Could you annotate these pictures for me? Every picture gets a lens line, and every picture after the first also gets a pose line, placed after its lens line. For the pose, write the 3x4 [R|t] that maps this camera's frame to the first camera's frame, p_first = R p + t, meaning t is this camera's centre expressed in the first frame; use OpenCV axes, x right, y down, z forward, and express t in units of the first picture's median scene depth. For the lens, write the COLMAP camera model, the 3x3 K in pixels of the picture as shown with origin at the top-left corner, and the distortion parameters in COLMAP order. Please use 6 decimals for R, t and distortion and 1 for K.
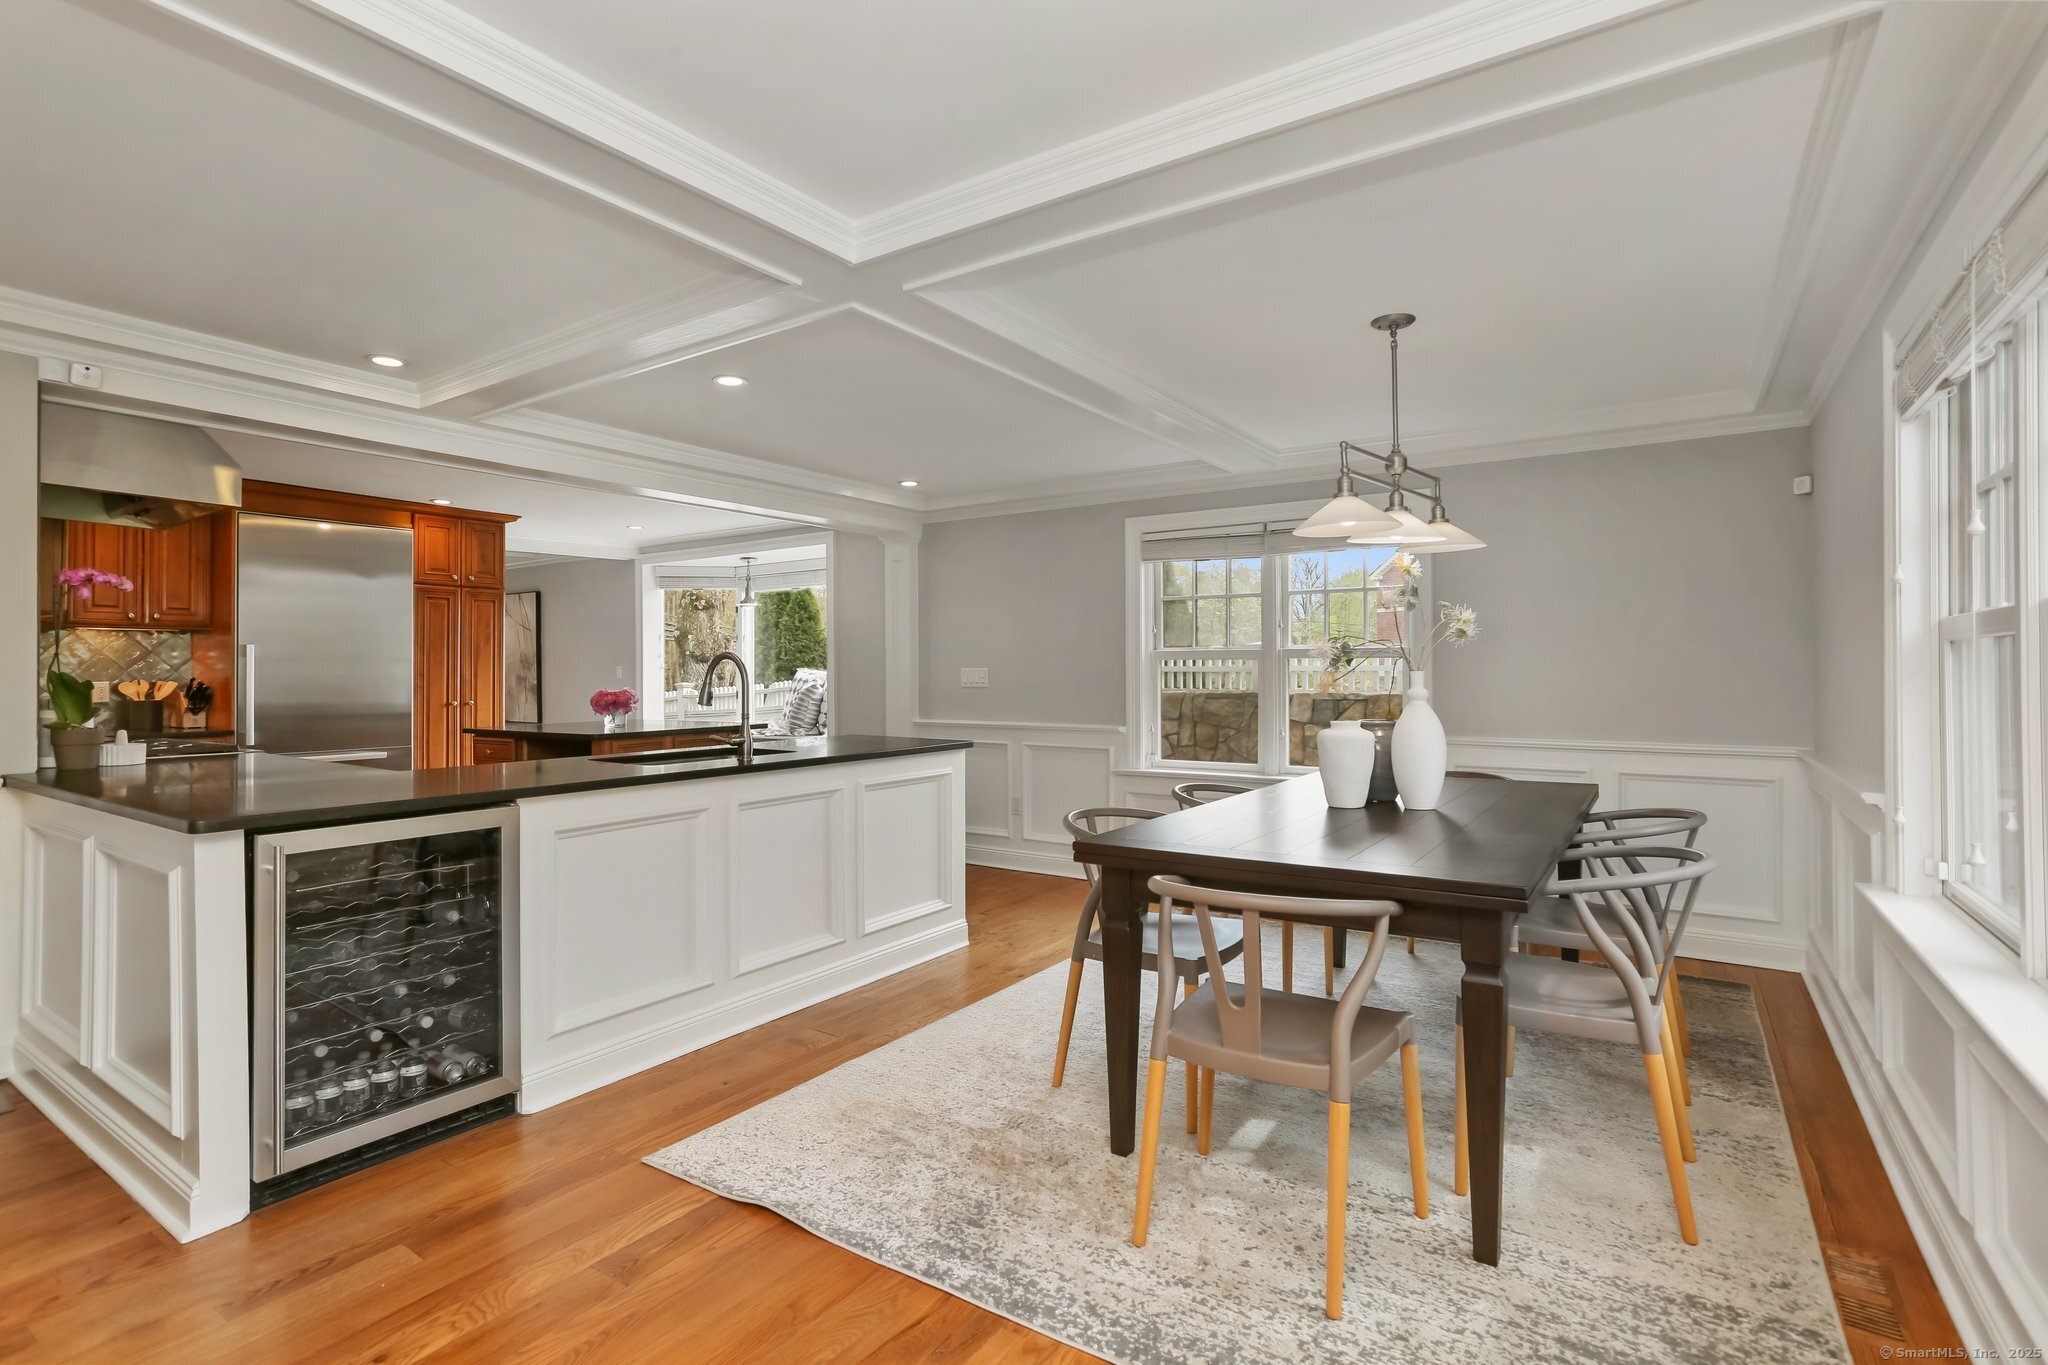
lens RADIAL K [[978.8, 0, 1023.8], [0, 978.8, 672.4], [0, 0, 1]] dist [-0.013656, 0.001464]
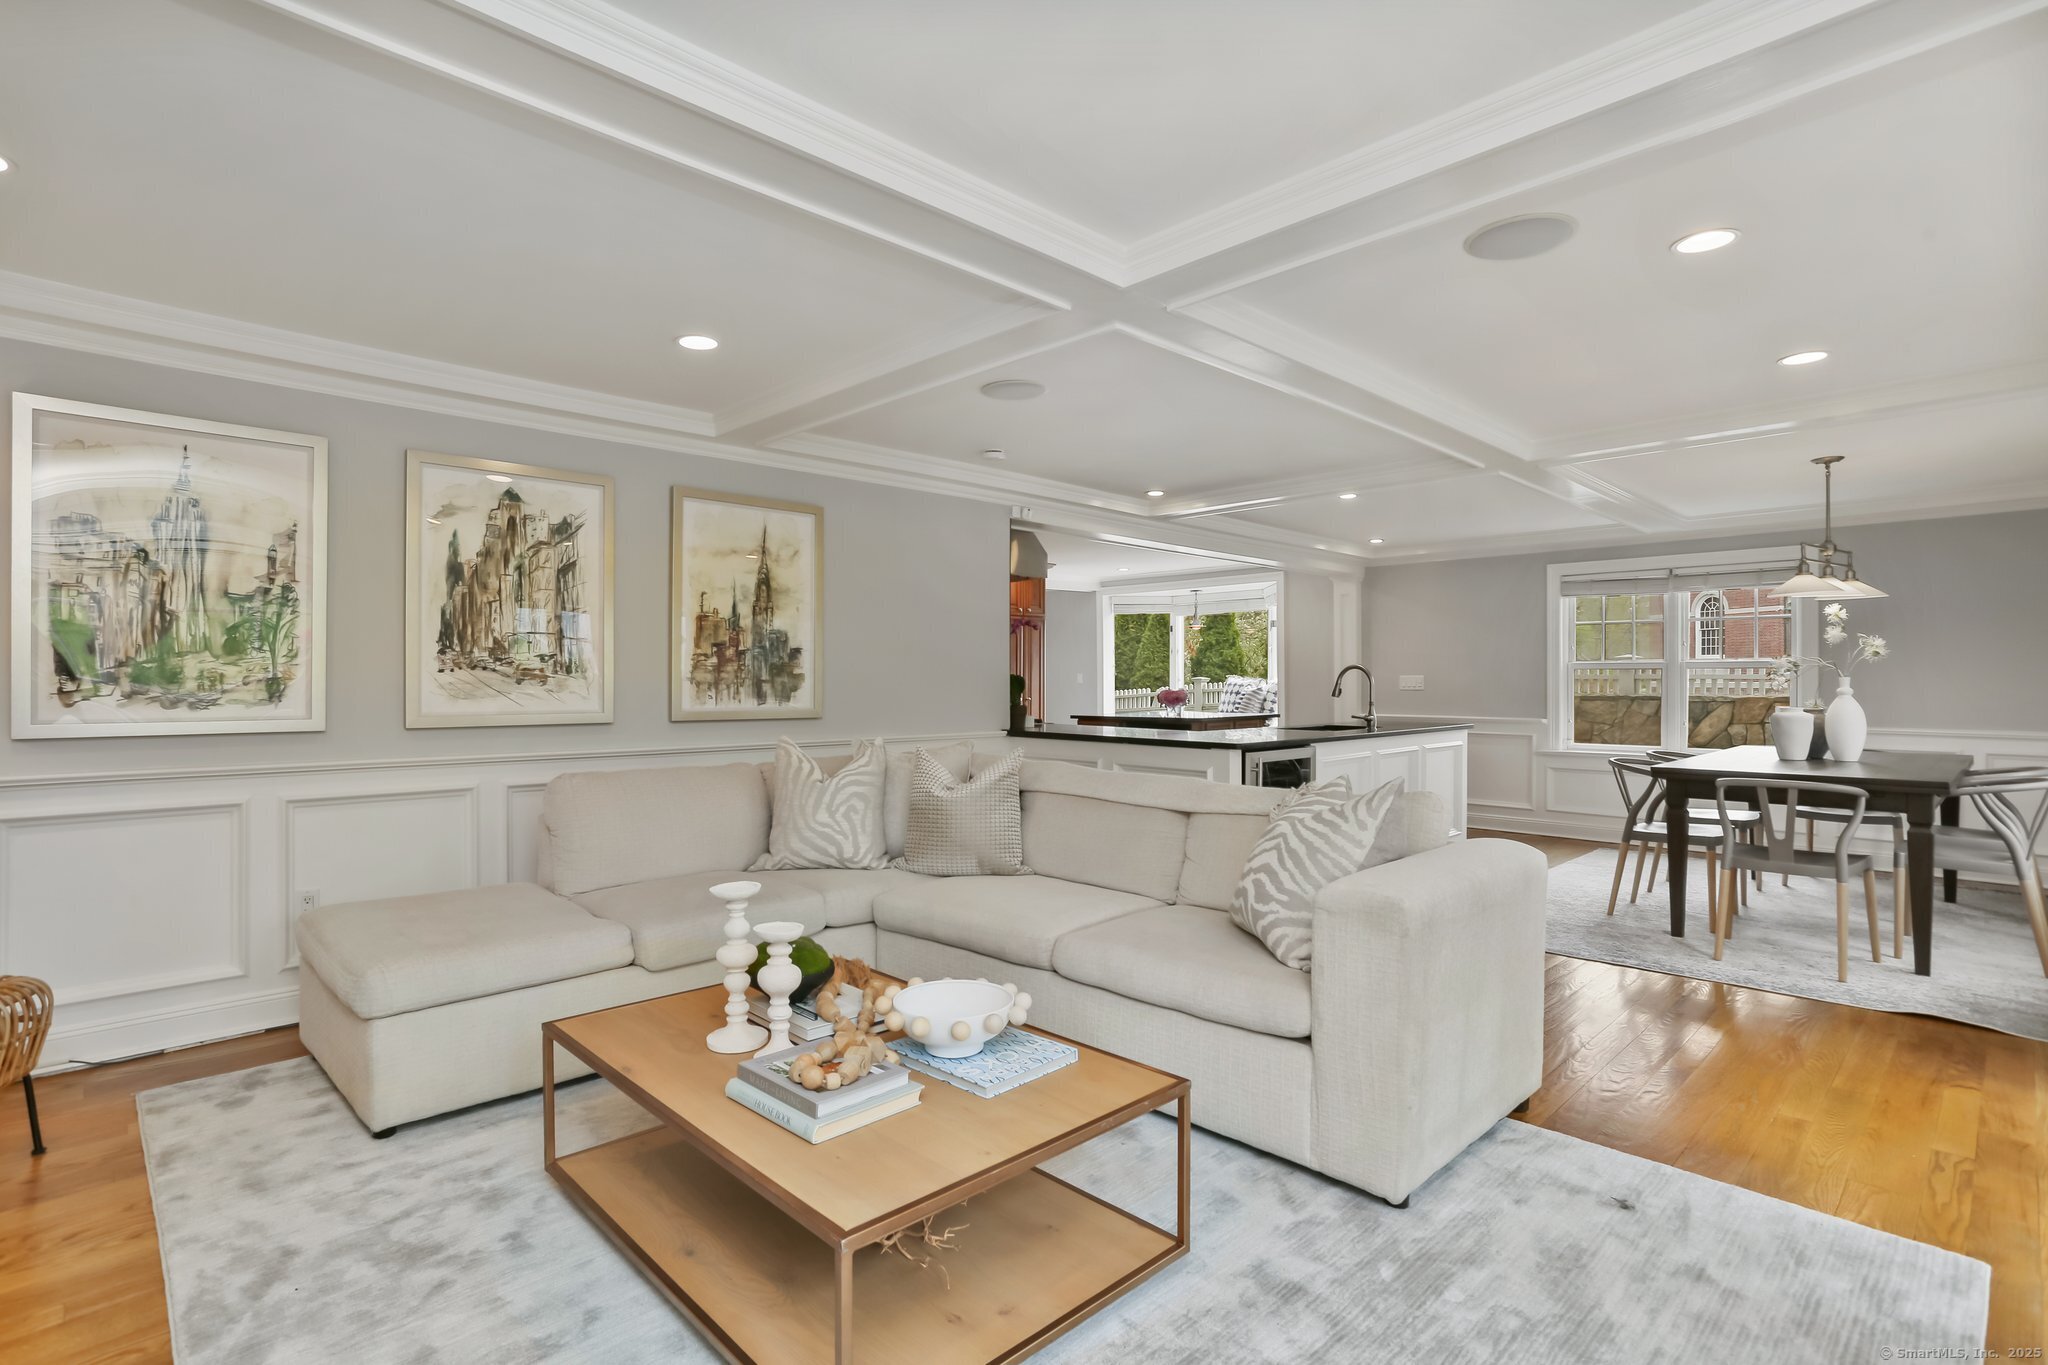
lens RADIAL K [[1077.8, 0, 1024.0], [0, 1077.8, 682.5], [0, 0, 1]] dist [0.059257, 0.001163]
pose [[0.989506, 0.003614, -0.144444, -0.390892], [-0.003382, 0.999993, 0.001857, 0.005218], [0.144450, -0.001349, 0.989511, -0.592314]]
